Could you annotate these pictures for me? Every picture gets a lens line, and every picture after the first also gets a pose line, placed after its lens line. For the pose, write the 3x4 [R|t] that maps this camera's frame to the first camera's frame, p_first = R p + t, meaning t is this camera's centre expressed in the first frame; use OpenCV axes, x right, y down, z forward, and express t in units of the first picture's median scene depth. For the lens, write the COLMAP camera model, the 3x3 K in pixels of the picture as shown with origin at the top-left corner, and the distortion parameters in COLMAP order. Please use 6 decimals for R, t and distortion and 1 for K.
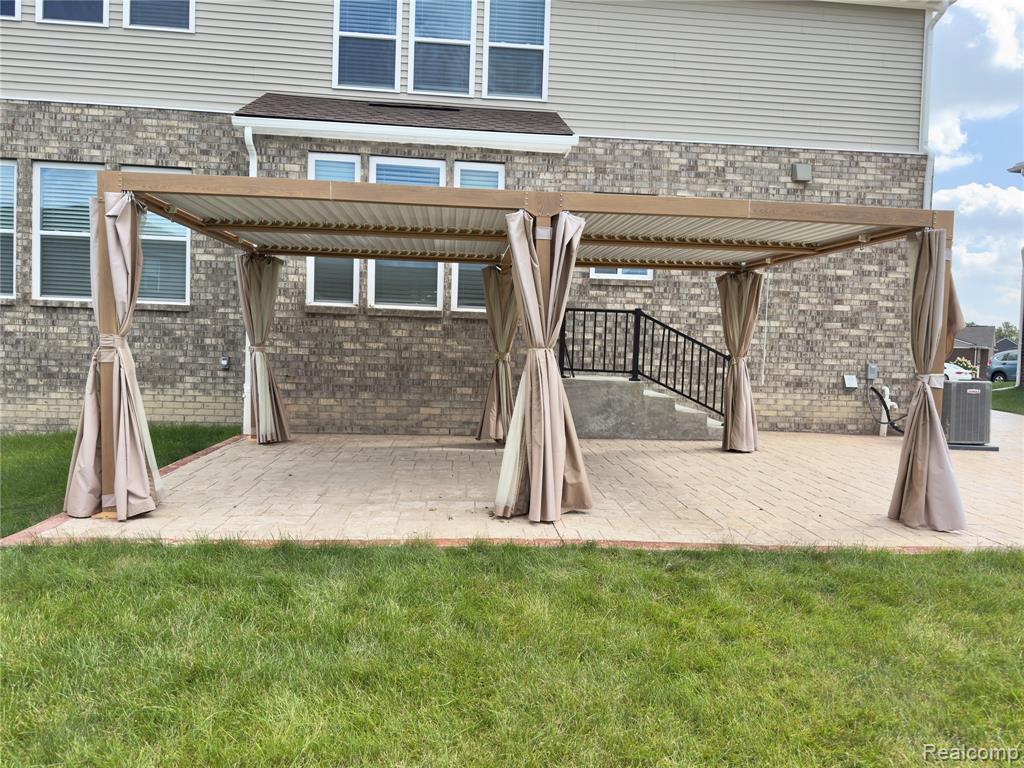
lens RADIAL K [[732.0, 0, 518.6], [0, 732.0, 386.6], [0, 0, 1]] dist [0.075712, -0.054558]
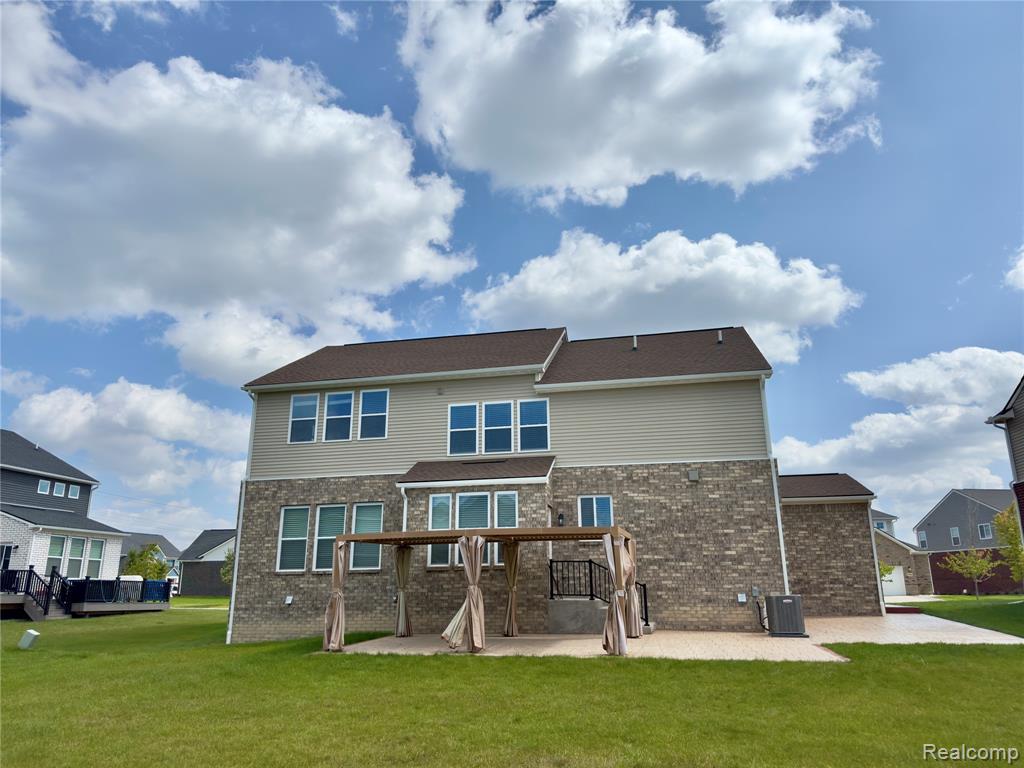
lens RADIAL K [[732.0, 0, 509.9], [0, 732.0, 379.4], [0, 0, 1]] dist [0.075712, -0.054558]
pose [[0.952230, -0.119480, -0.281039, 0.497006], [0.023007, 0.945739, -0.324113, 0.057329], [0.304515, 0.302164, 0.903309, -0.820348]]
